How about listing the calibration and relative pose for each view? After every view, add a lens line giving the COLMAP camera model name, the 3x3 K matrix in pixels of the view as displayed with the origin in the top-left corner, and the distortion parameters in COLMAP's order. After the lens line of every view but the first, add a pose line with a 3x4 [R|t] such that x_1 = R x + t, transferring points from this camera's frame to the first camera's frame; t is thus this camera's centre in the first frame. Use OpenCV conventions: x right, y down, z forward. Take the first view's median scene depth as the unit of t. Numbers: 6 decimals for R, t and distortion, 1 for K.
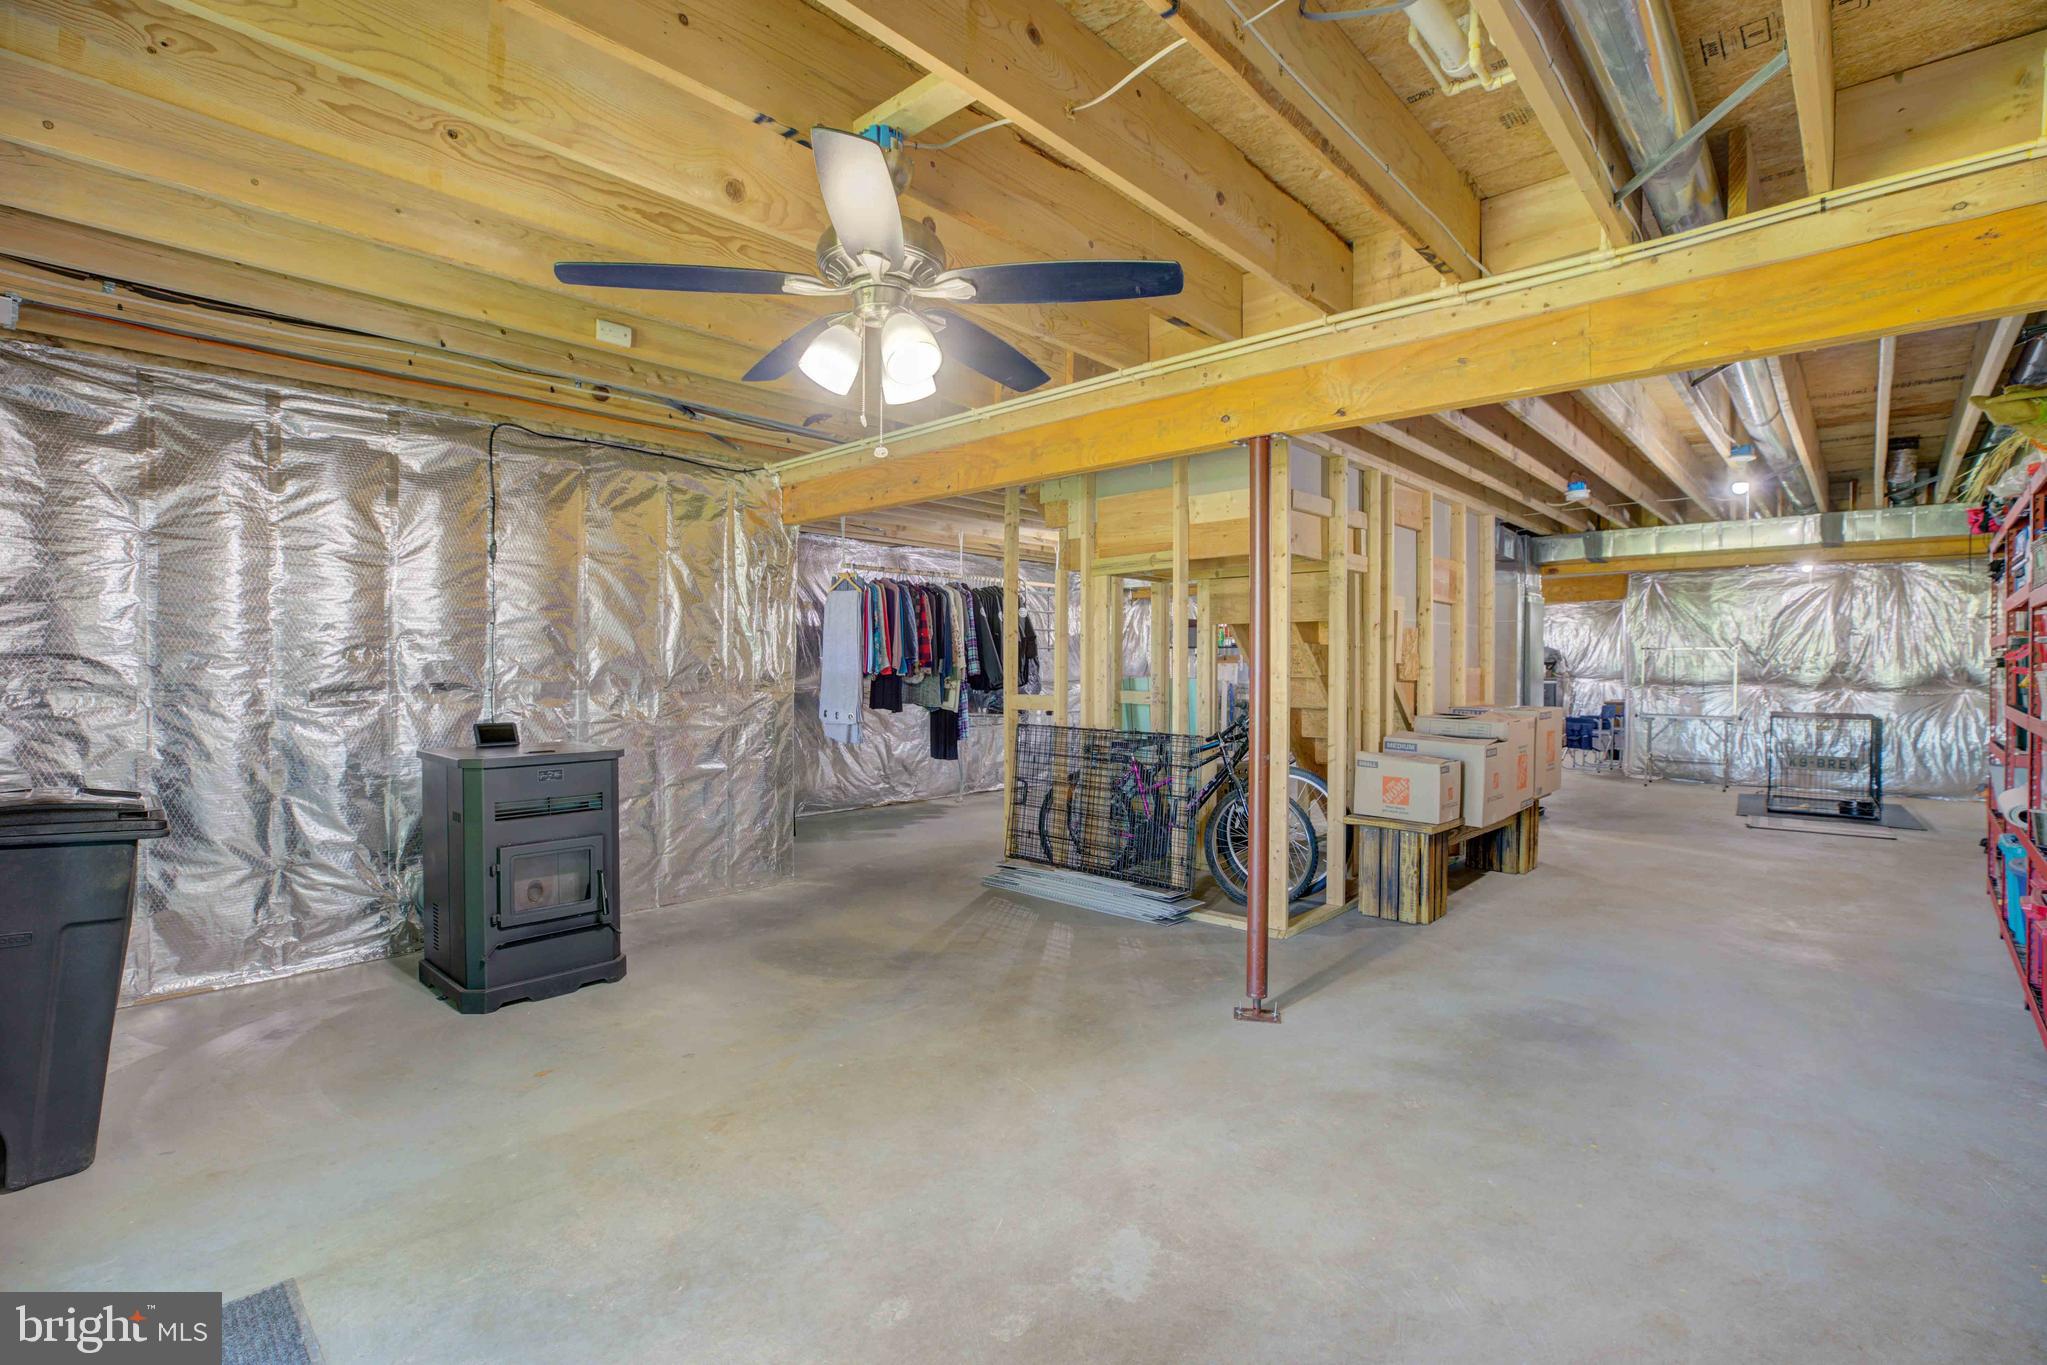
lens RADIAL K [[956.8, 0, 1043.8], [0, 956.8, 673.7], [0, 0, 1]] dist [-0.046852, 0.000371]
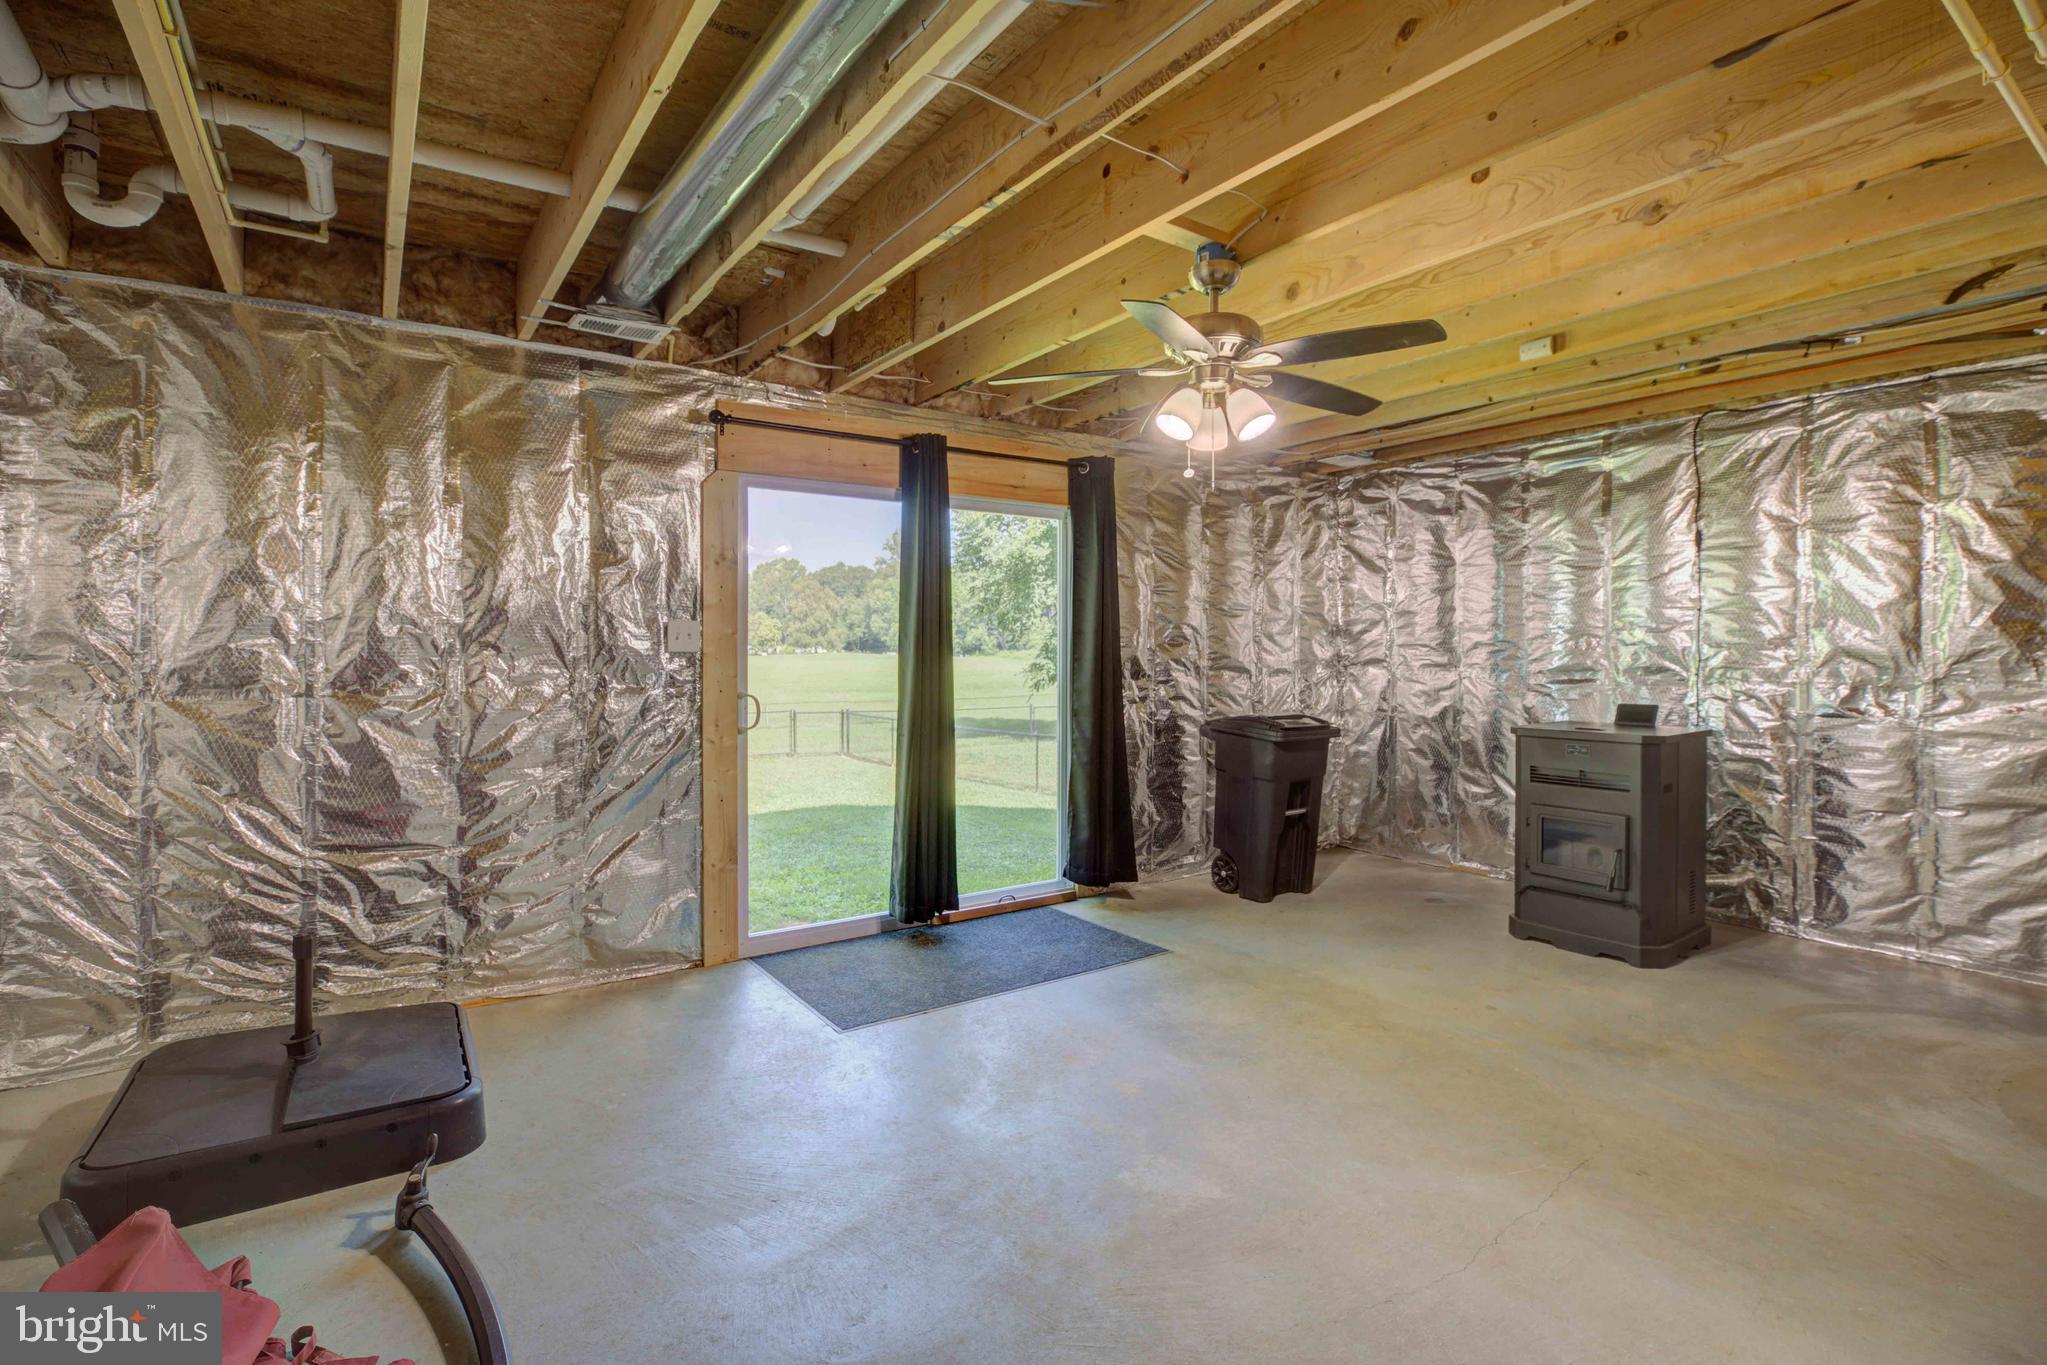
lens RADIAL K [[947.4, 0, 1013.9], [0, 947.4, 653.9], [0, 0, 1]] dist [-0.009901, 0.000511]
pose [[-0.239553, -0.000454, -0.970883, 0.730996], [-0.007287, 0.999973, 0.001331, -0.001958], [0.970856, 0.007394, -0.239550, 0.646534]]
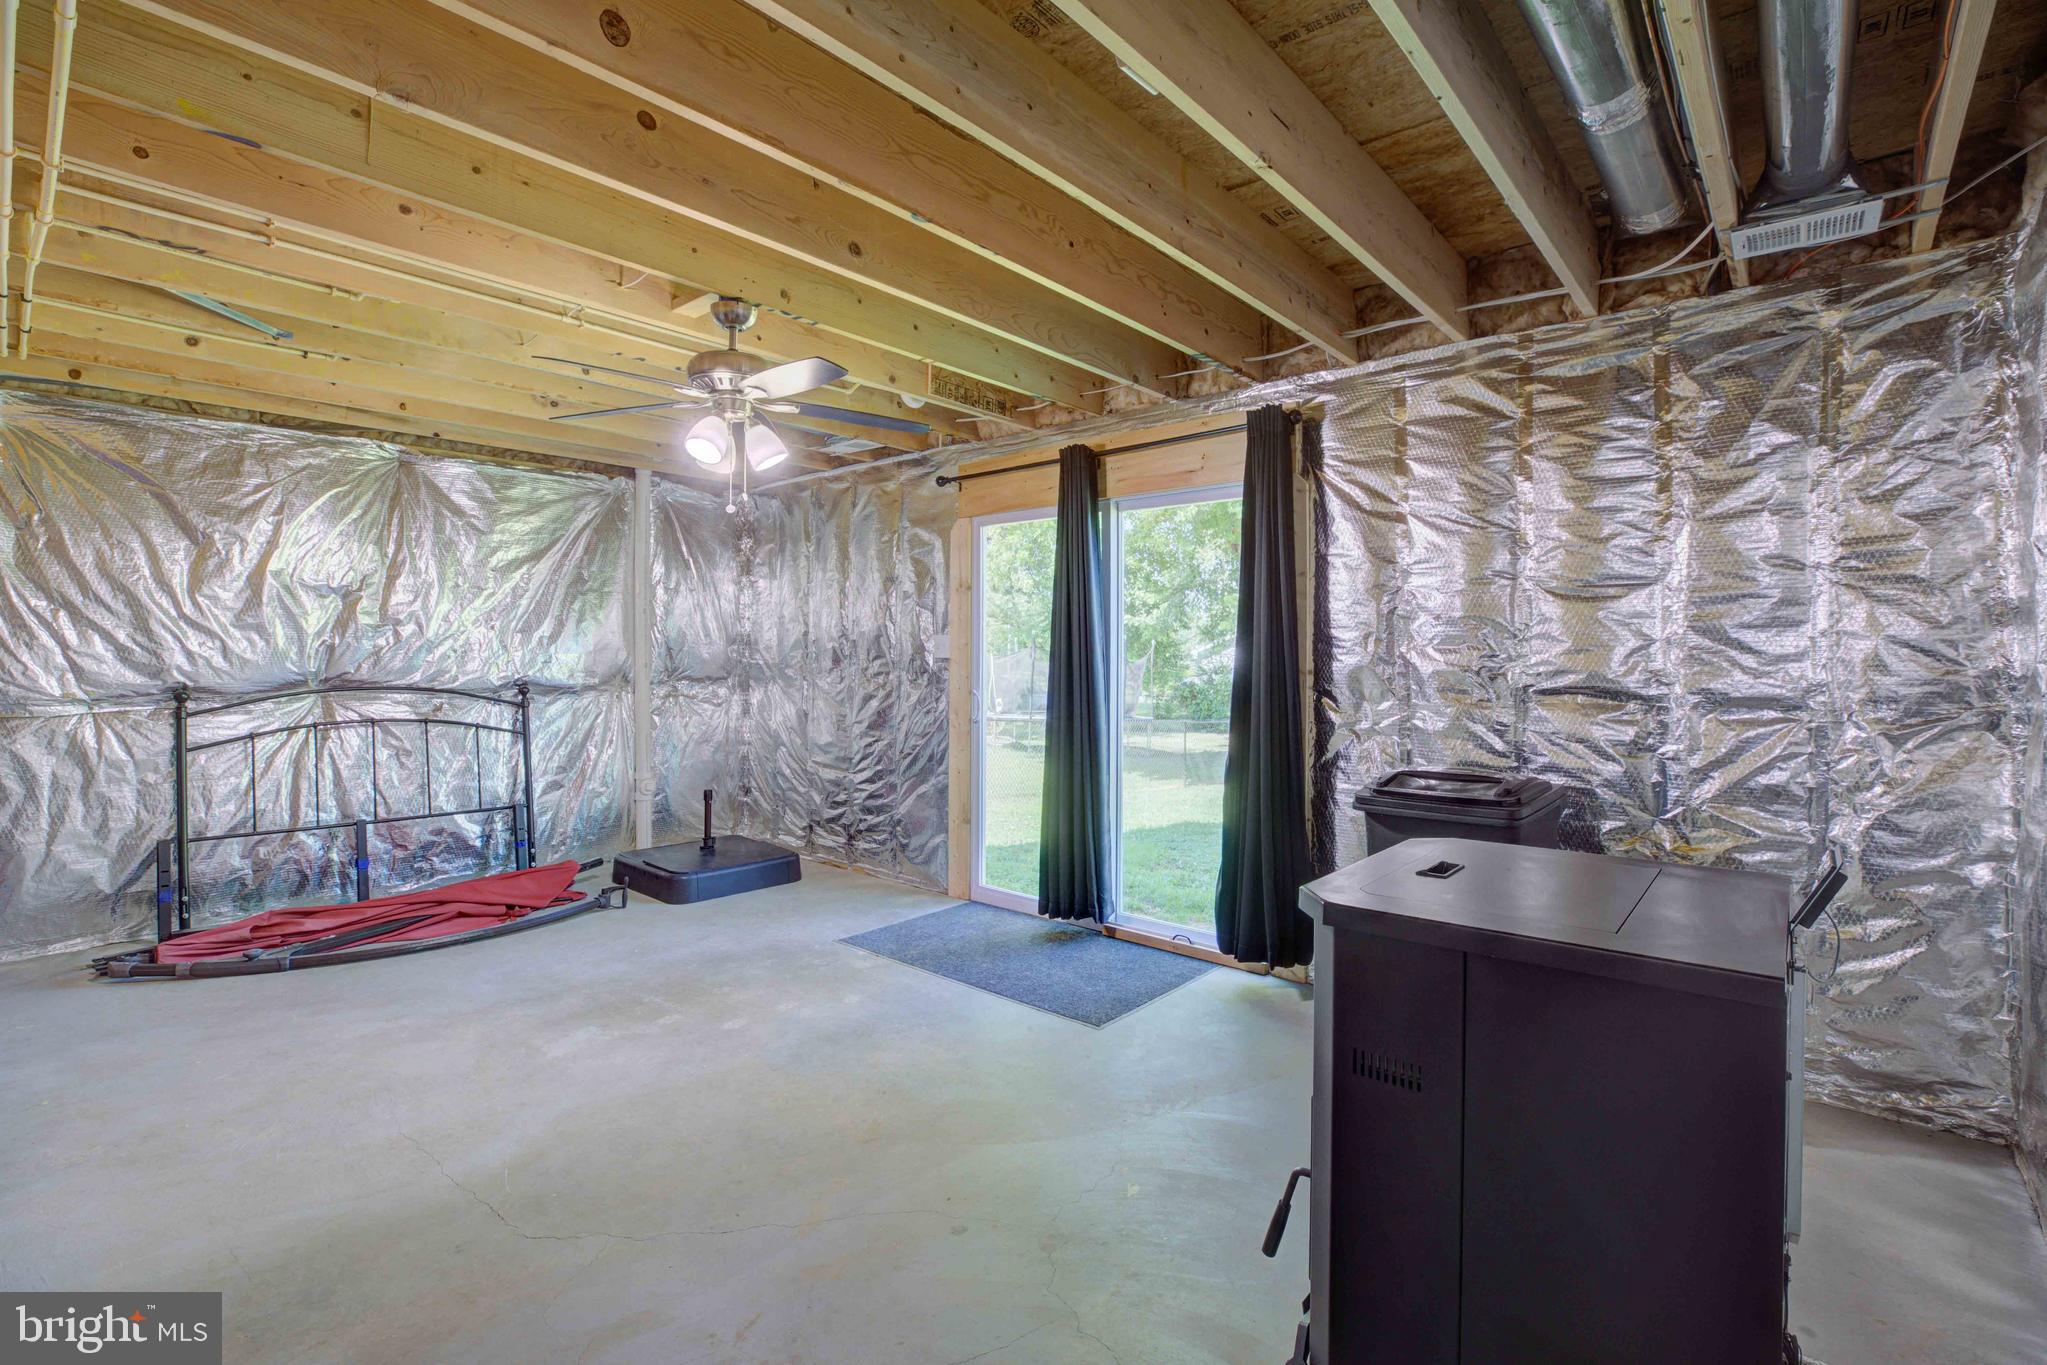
lens RADIAL K [[947.4, 0, 1013.9], [0, 947.4, 653.9], [0, 0, 1]] dist [-0.009901, 0.000511]
pose [[-0.999954, -0.009025, -0.003107, -0.369301], [-0.009042, 0.999944, 0.005472, -0.014284], [0.003057, 0.005500, -0.999980, 1.512491]]
